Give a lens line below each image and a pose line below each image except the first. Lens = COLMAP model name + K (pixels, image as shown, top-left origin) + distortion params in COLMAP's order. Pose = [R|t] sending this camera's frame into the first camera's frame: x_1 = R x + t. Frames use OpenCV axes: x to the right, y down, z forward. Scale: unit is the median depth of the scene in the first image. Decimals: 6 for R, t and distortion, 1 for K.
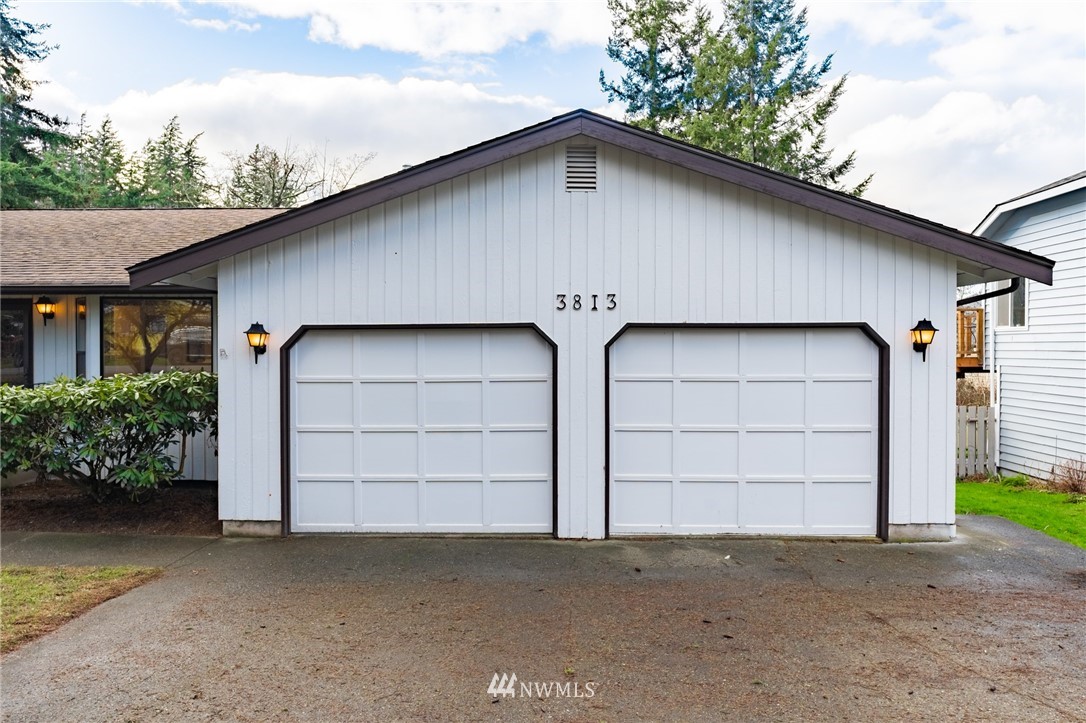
lens RADIAL K [[805.3, 0, 543.1], [0, 805.3, 359.6], [0, 0, 1]] dist [0.010506, 0.007930]
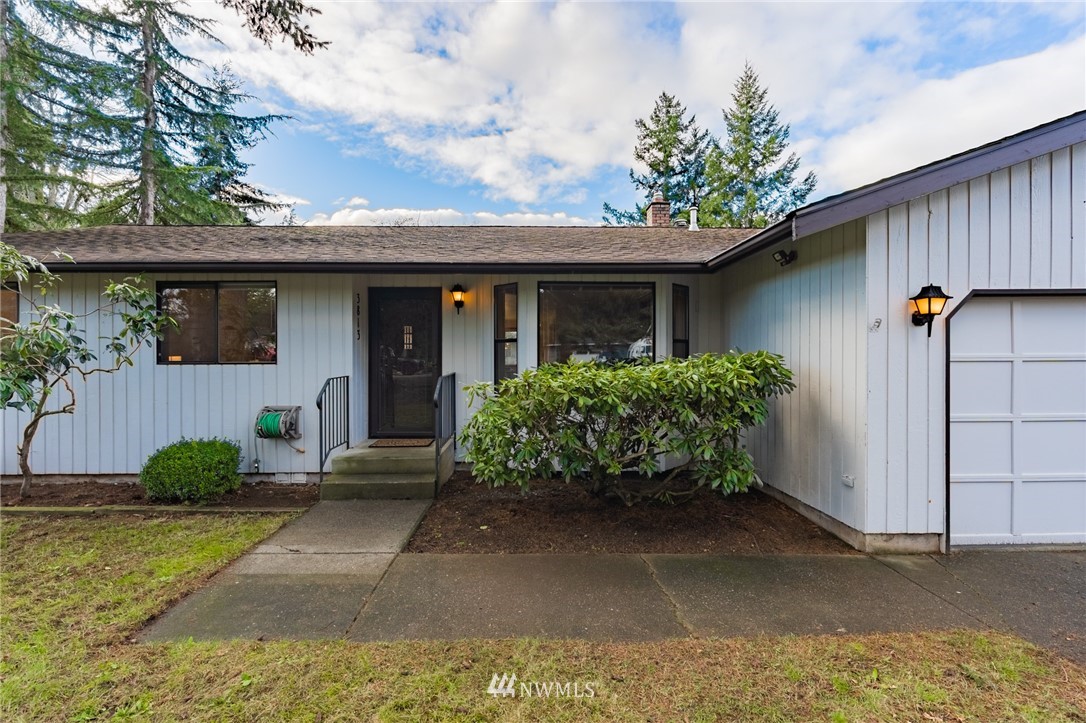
lens RADIAL K [[503.7, 0, 542.3], [0, 503.7, 363.3], [0, 0, 1]] dist [-0.005873, -0.000361]
pose [[0.998013, -0.002193, 0.062978, -0.147526], [0.003039, 0.999906, -0.013336, 0.007108], [-0.062943, 0.013501, 0.997926, 0.102985]]
